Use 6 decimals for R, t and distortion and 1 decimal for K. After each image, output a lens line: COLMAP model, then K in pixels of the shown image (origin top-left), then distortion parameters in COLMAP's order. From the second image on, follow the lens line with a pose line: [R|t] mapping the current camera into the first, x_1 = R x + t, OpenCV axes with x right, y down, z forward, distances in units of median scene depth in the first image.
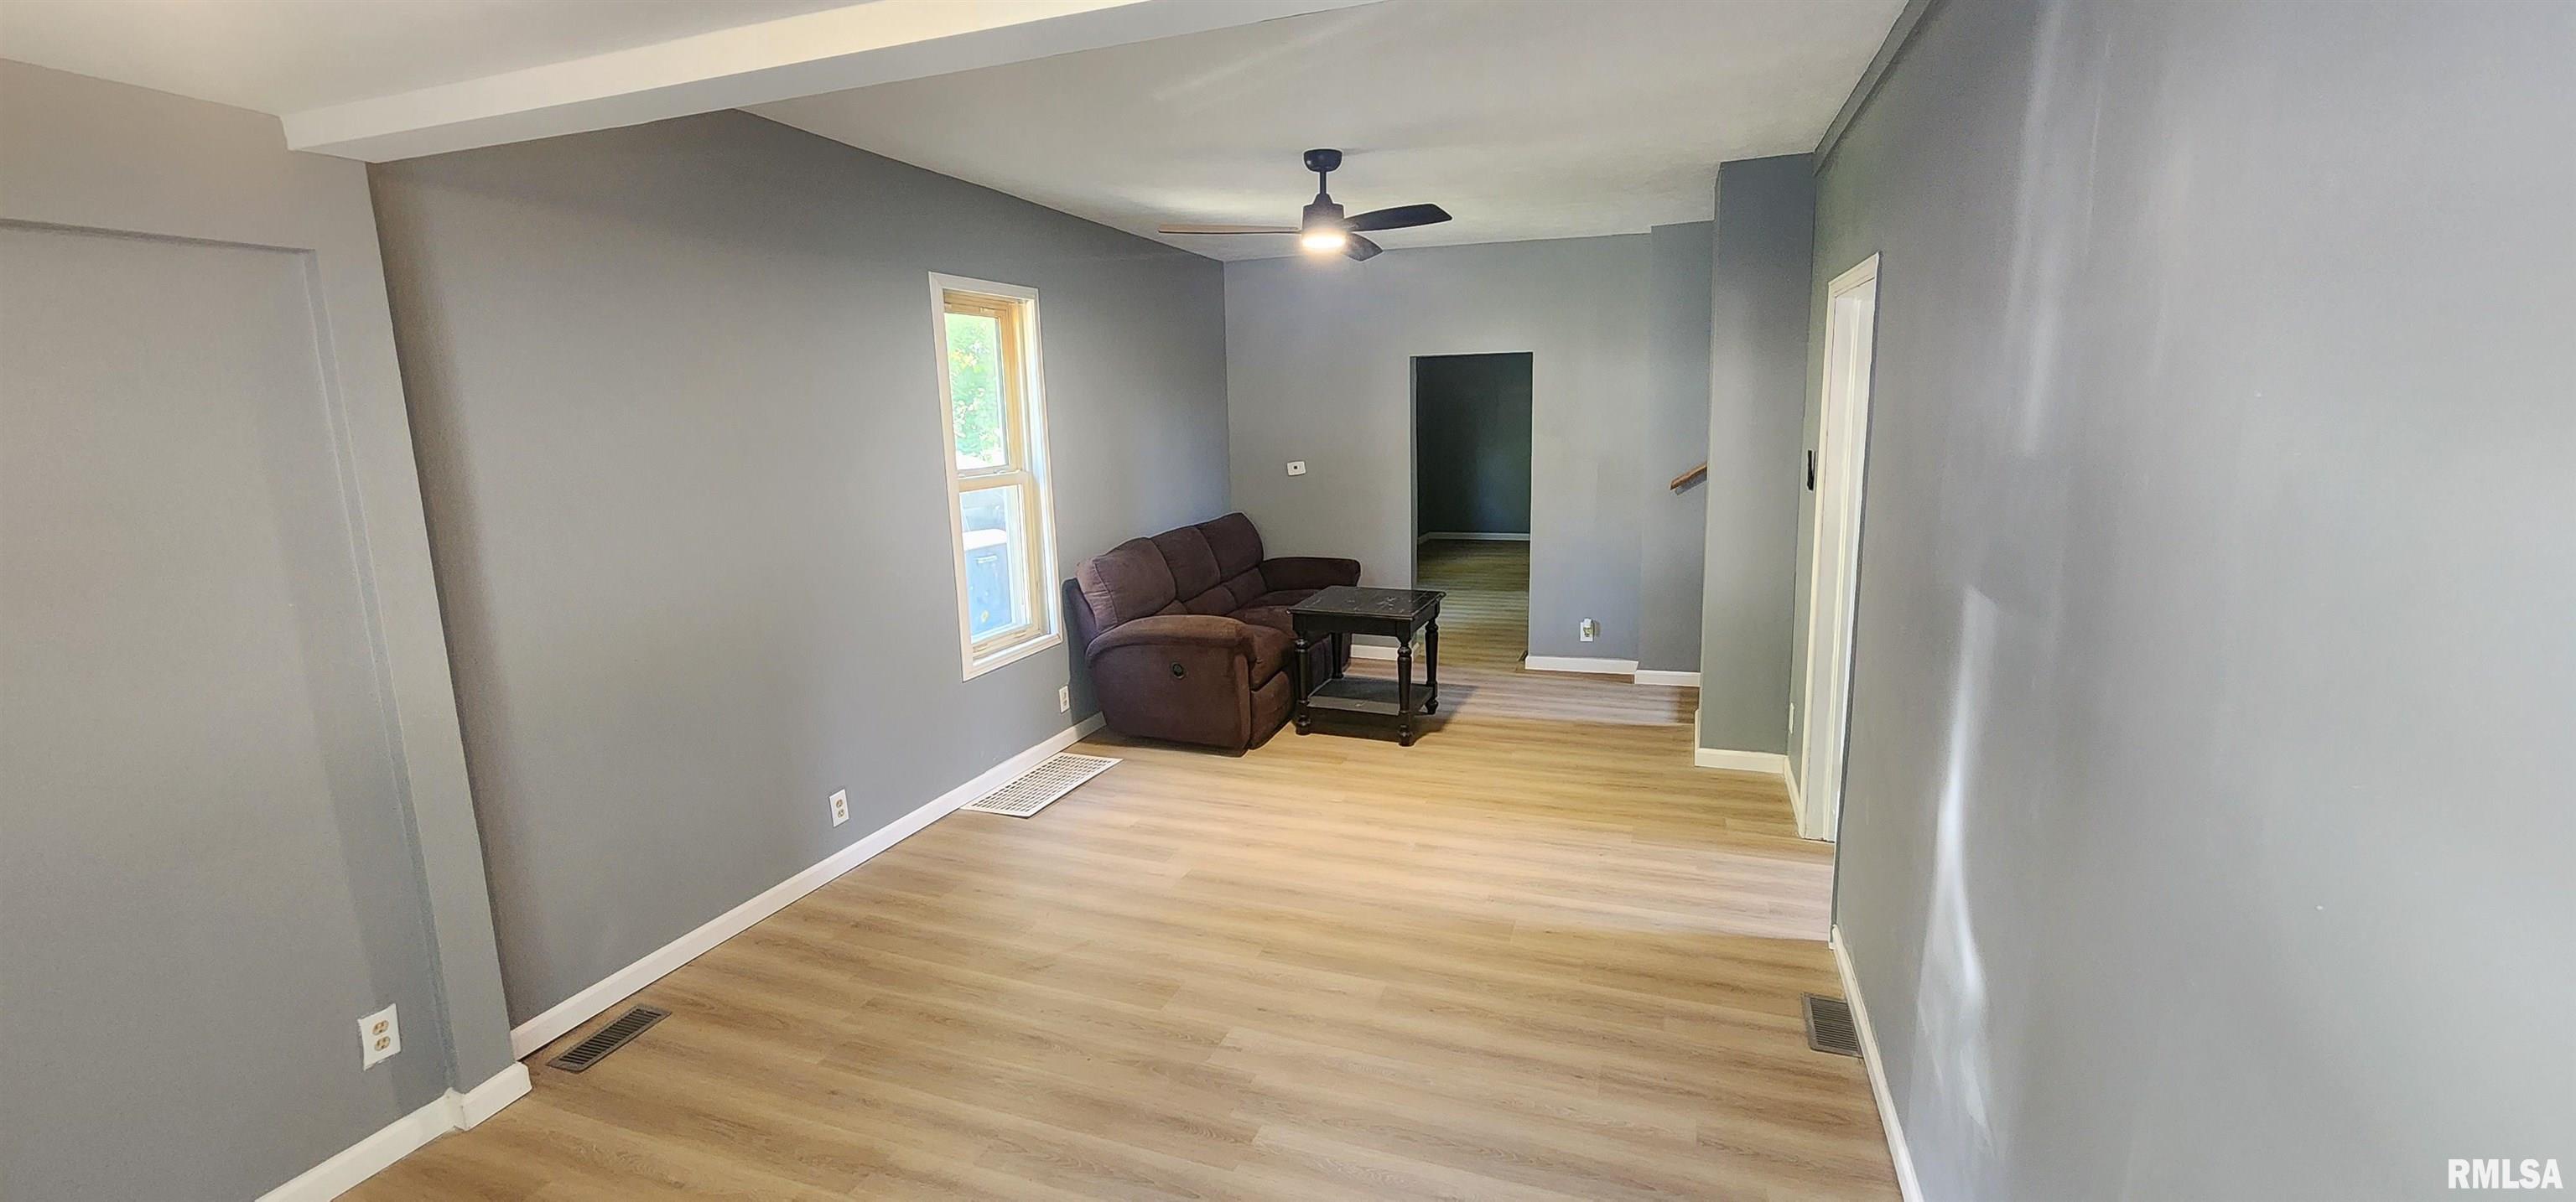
lens RADIAL K [[1052.8, 0, 1288.0], [0, 1052.8, 601.0], [0, 0, 1]] dist [0.000422, 0.000207]
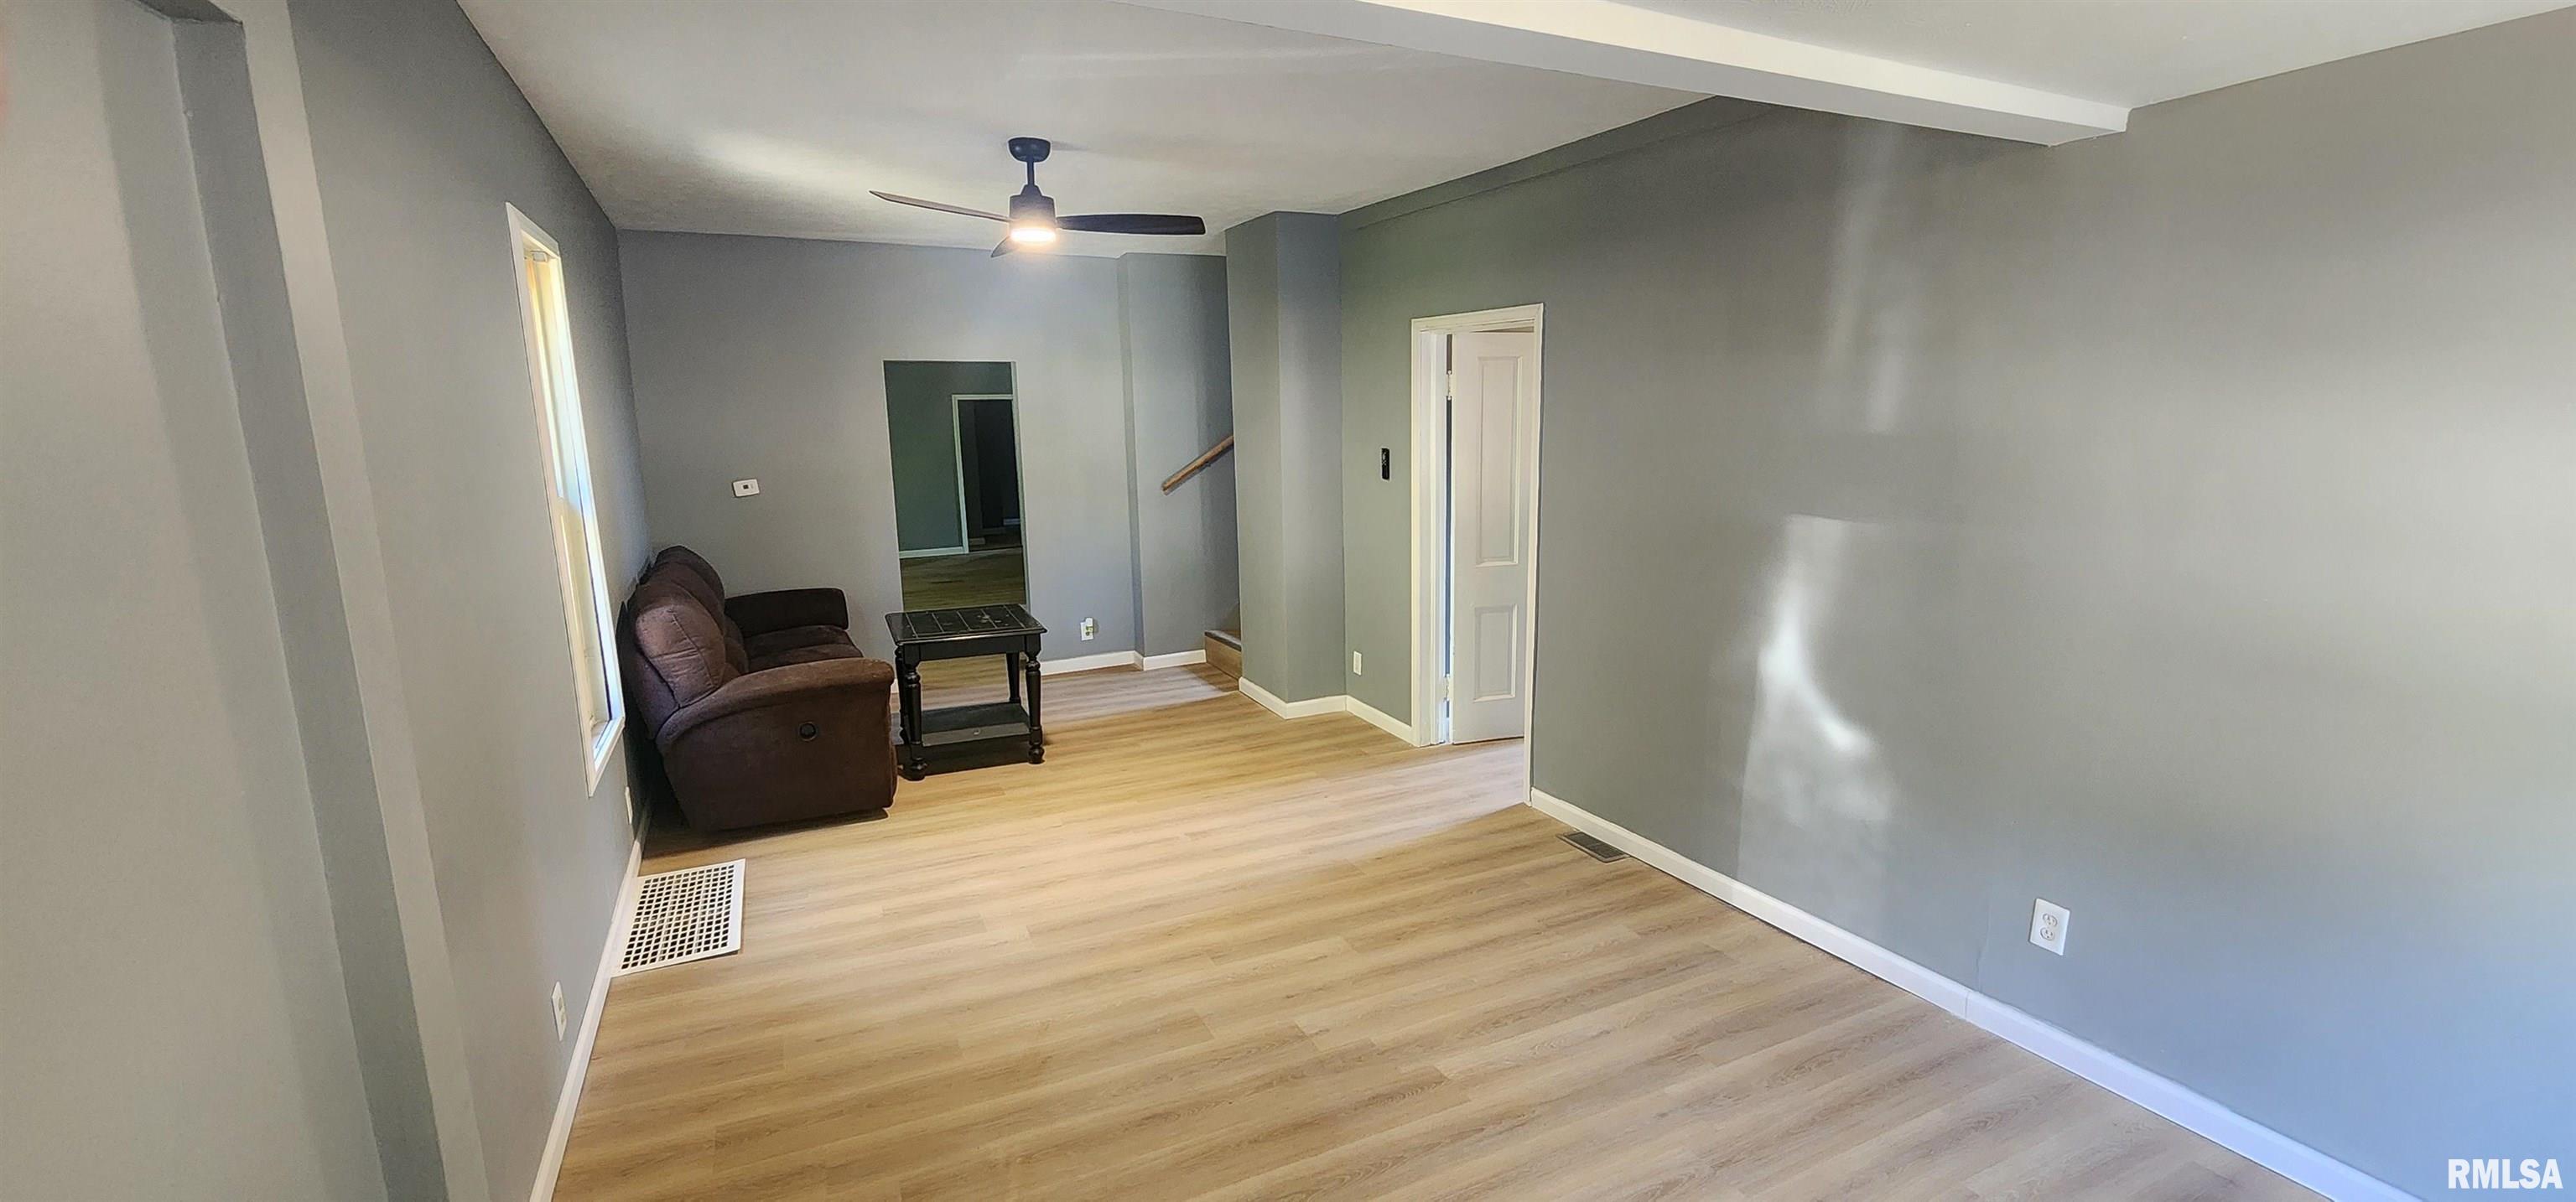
lens RADIAL K [[1052.8, 0, 1288.0], [0, 1052.8, 601.0], [0, 0, 1]] dist [0.000422, 0.000207]
pose [[0.693937, -0.116001, 0.710630, -0.515995], [0.129092, 0.990990, 0.035706, -0.019149], [-0.708369, 0.066960, 0.702659, 0.193107]]
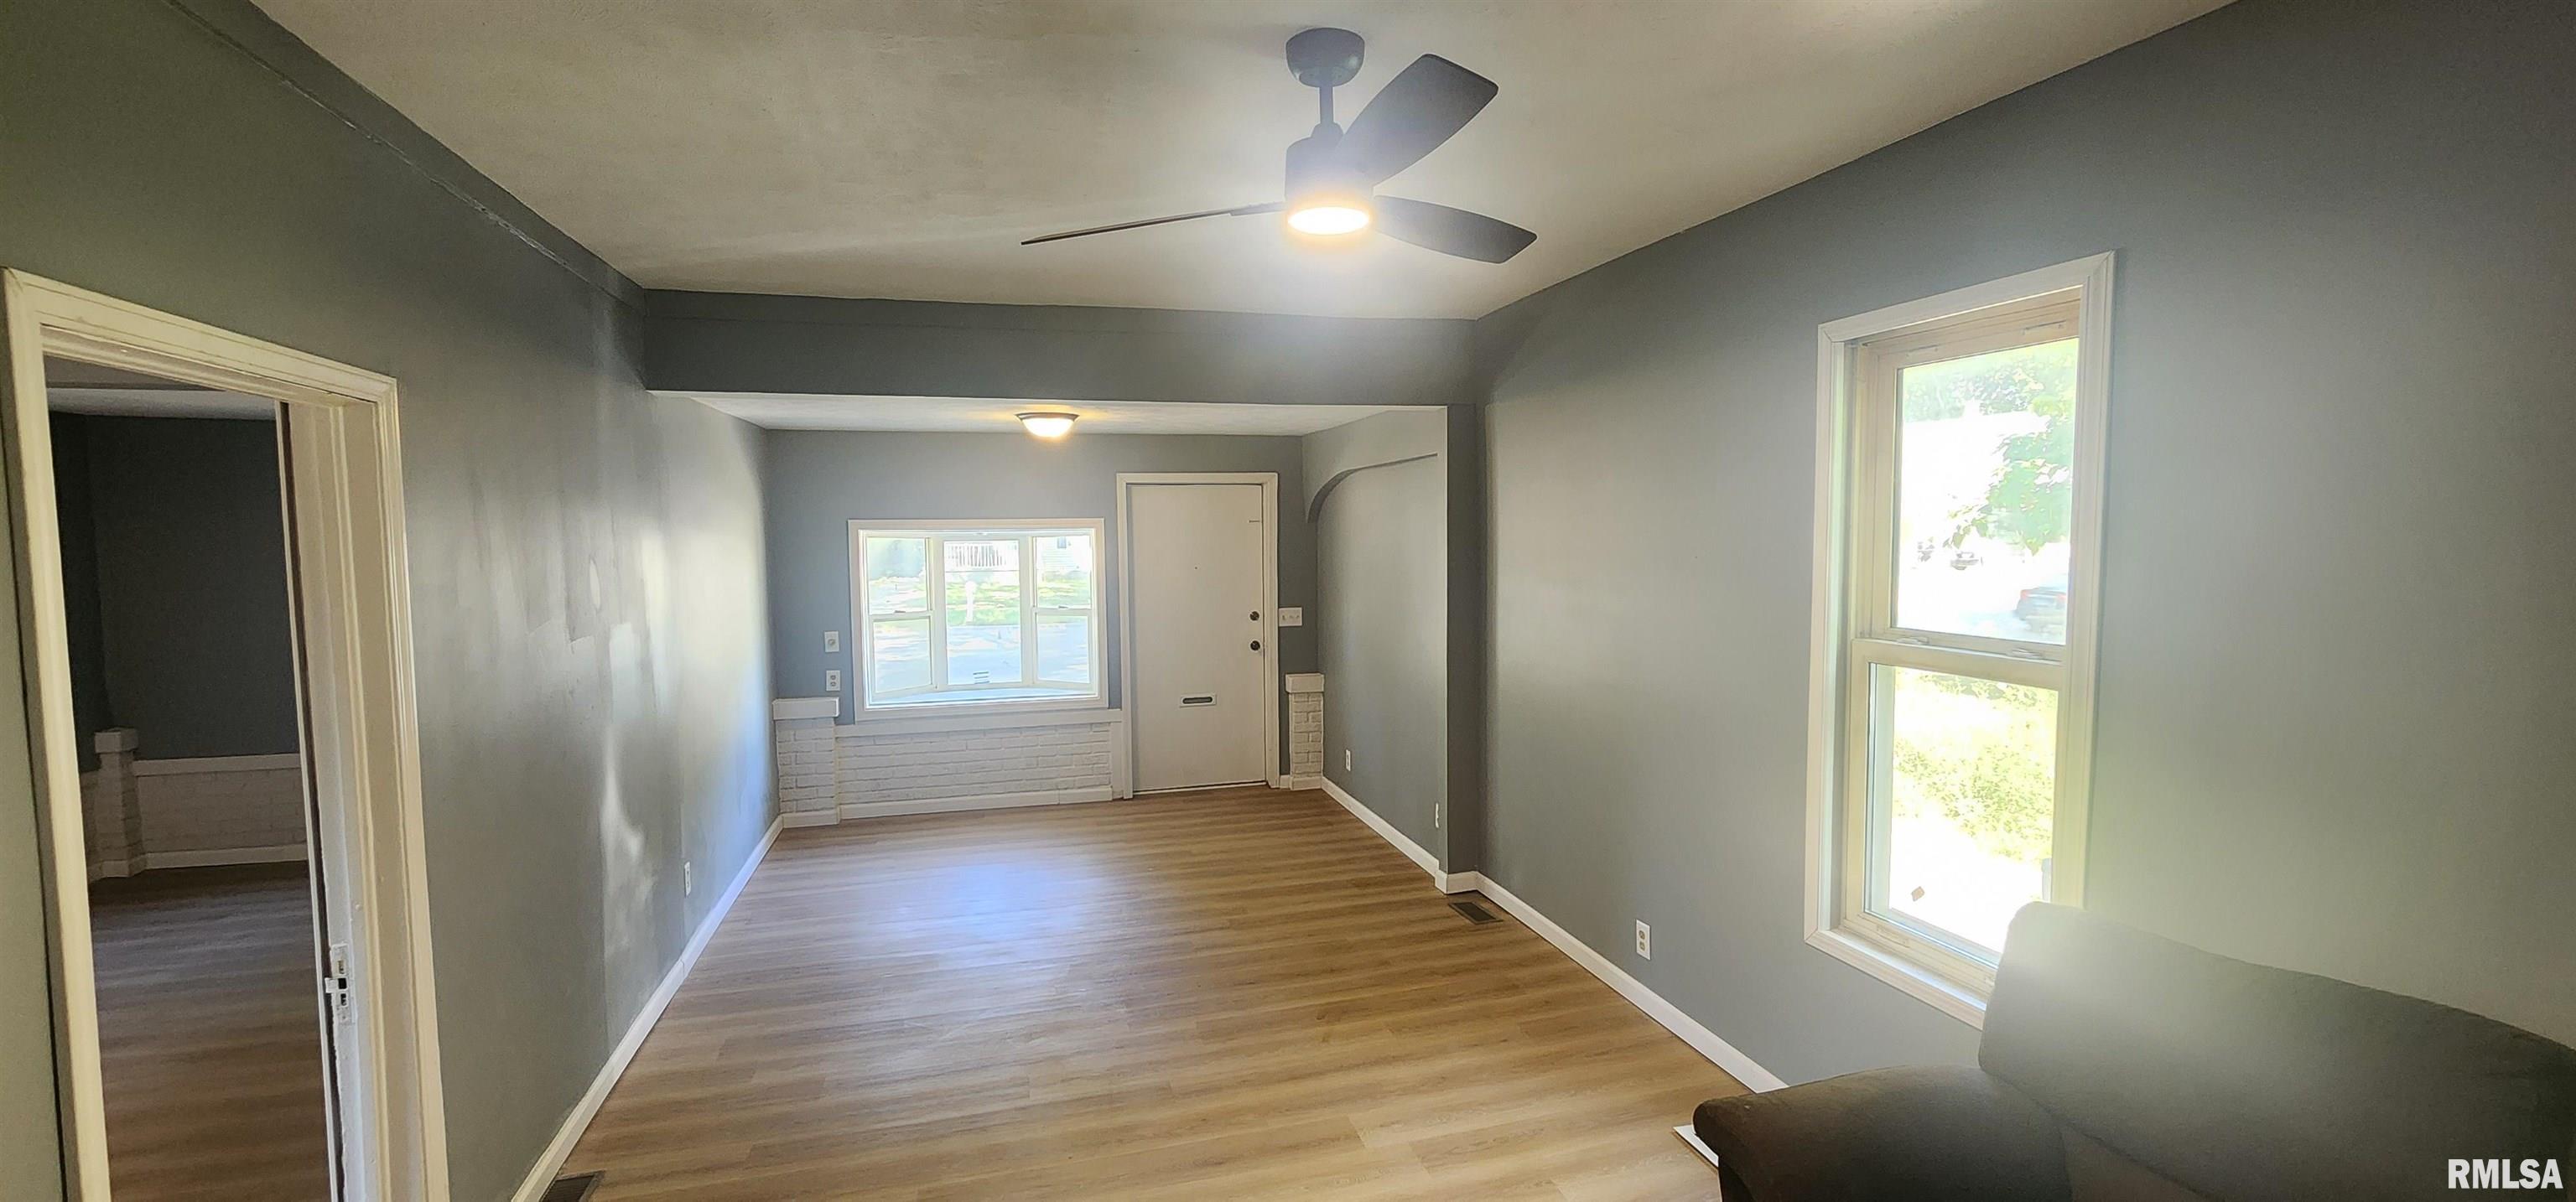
lens RADIAL K [[1052.8, 0, 1288.0], [0, 1052.8, 601.0], [0, 0, 1]] dist [0.000422, 0.000207]
pose [[-0.814370, 0.069798, -0.576134, 0.341893], [-0.075142, 0.971703, 0.223934, -0.273635], [0.575461, 0.225656, -0.786081, 1.410698]]
